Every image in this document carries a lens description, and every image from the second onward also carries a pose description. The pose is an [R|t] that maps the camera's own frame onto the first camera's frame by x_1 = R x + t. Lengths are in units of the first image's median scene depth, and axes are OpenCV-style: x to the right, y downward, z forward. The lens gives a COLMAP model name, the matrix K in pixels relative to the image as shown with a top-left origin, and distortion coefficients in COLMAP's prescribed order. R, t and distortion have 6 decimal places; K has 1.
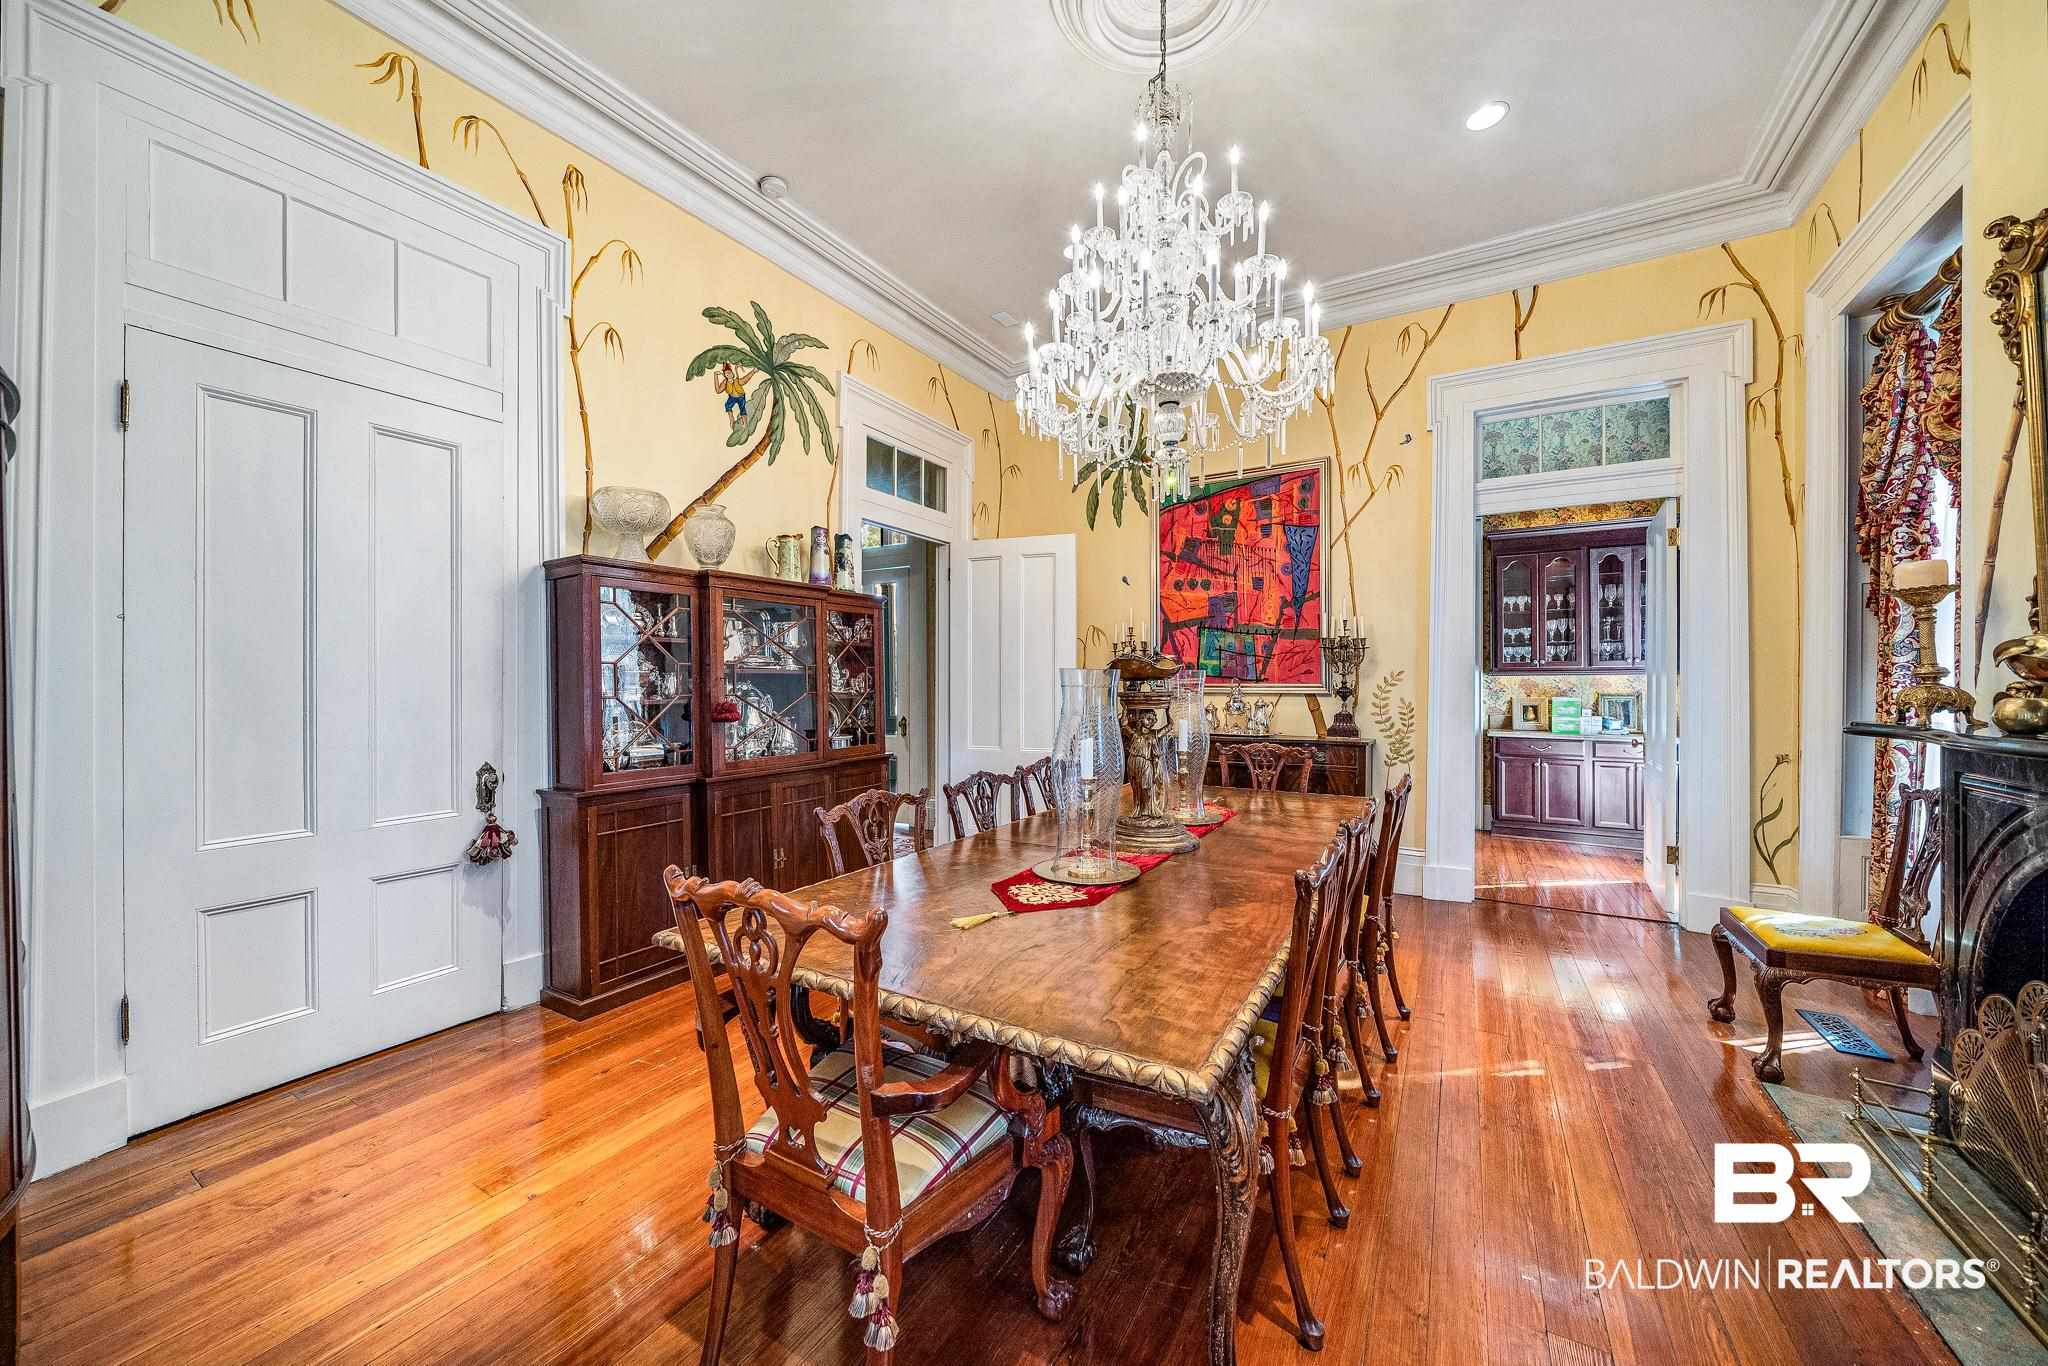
lens RADIAL K [[745.7, 0, 1029.5], [0, 745.7, 681.8], [0, 0, 1]] dist [-0.009961, 0.000031]
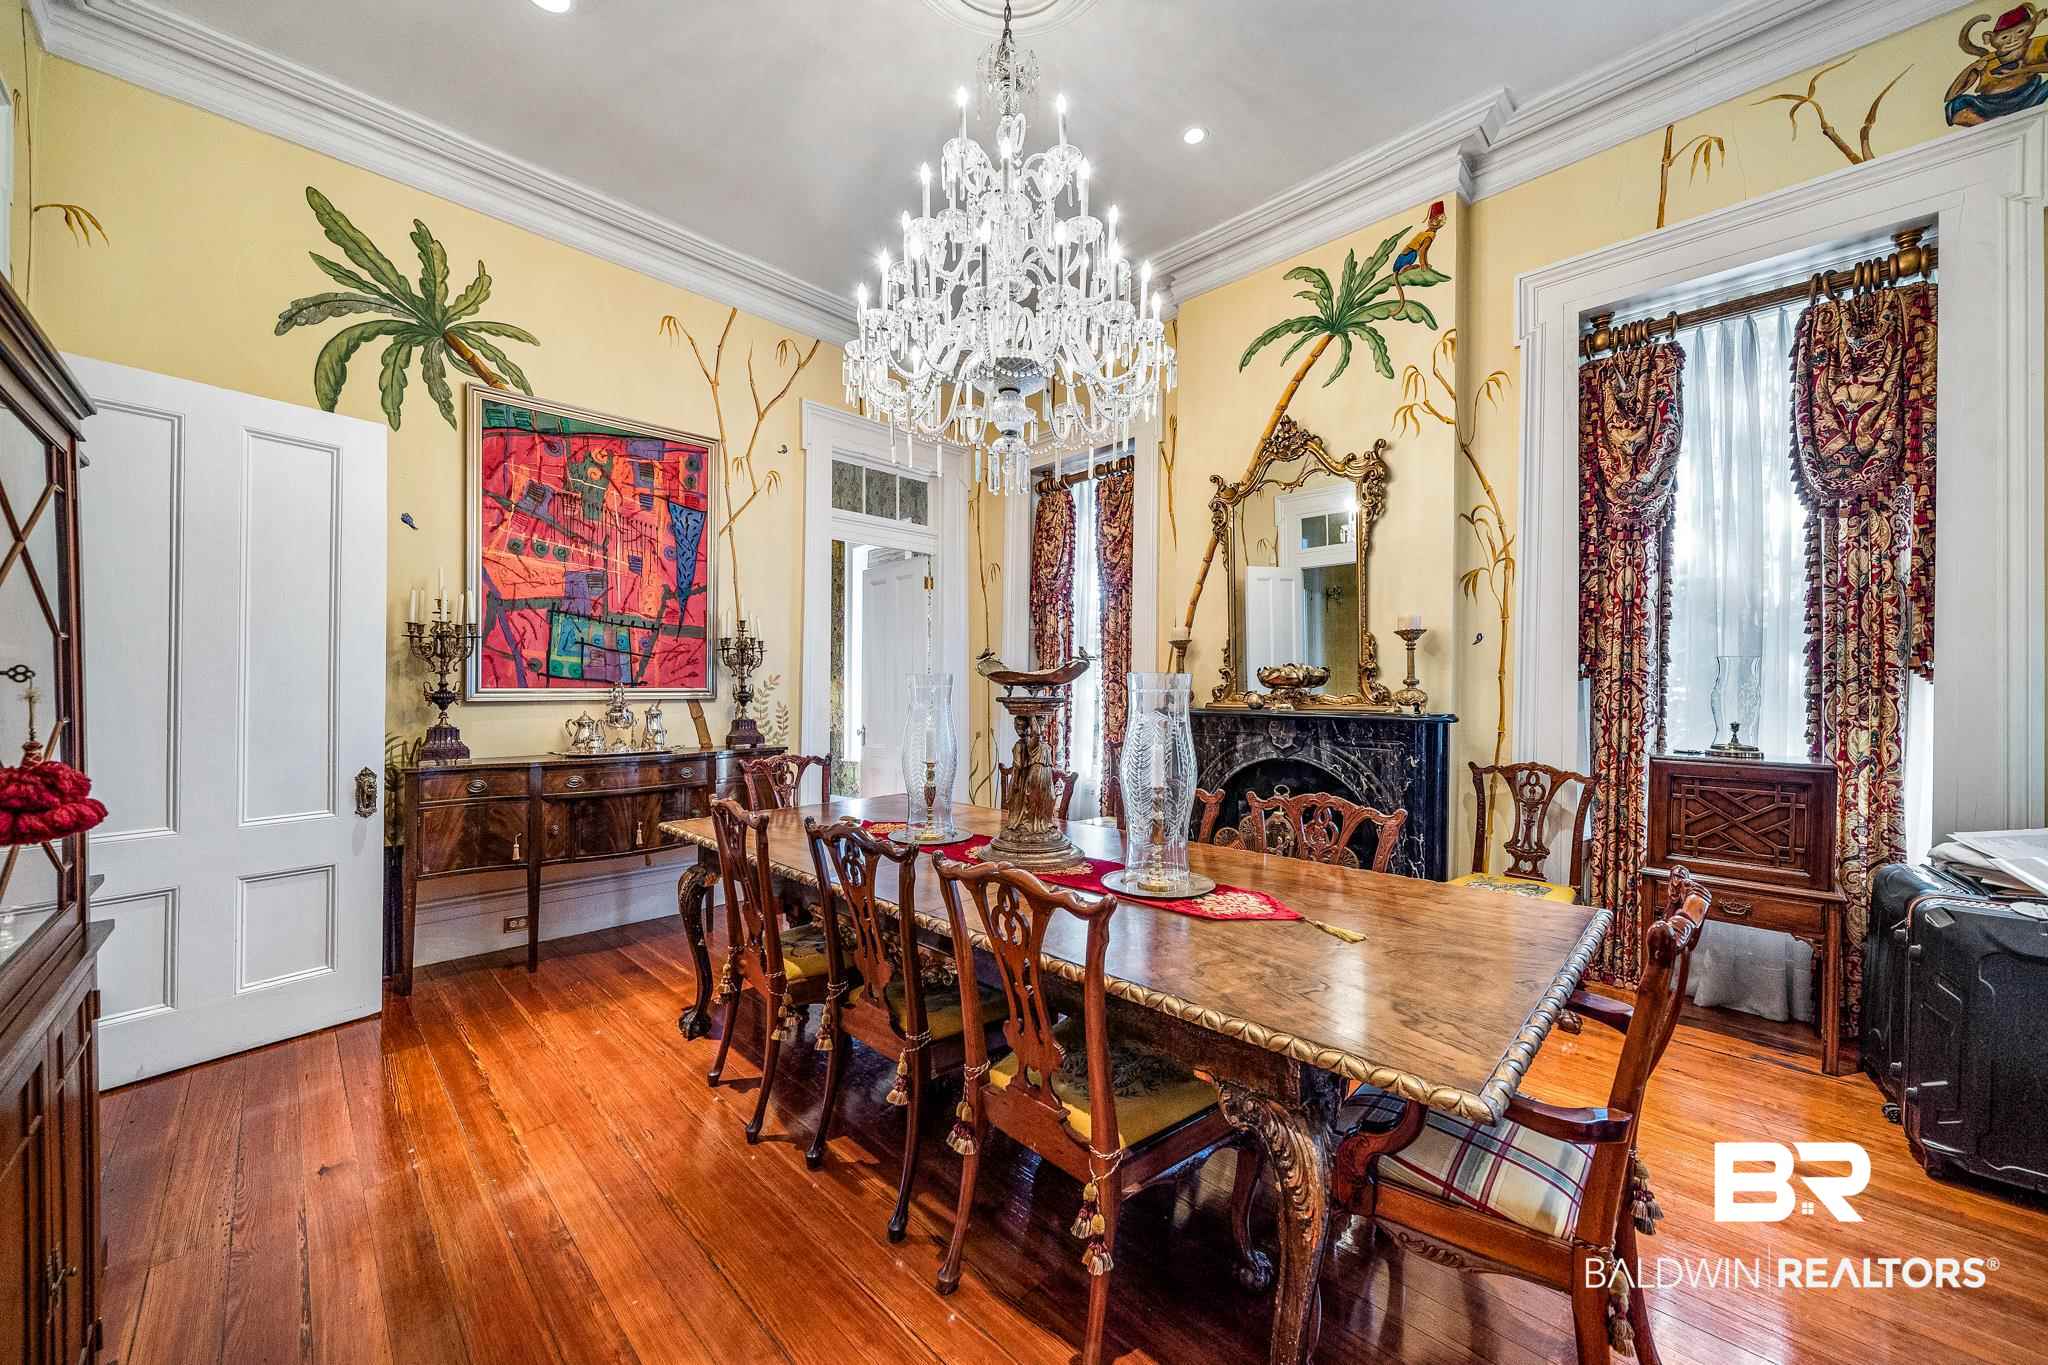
lens RADIAL K [[745.7, 0, 1033.8], [0, 745.7, 689.0], [0, 0, 1]] dist [-0.009961, 0.000031]
pose [[0.230102, -0.005385, 0.973152, -0.381532], [-0.002736, 0.999977, 0.006180, -0.002683], [-0.973163, -0.004084, 0.230082, 0.391468]]
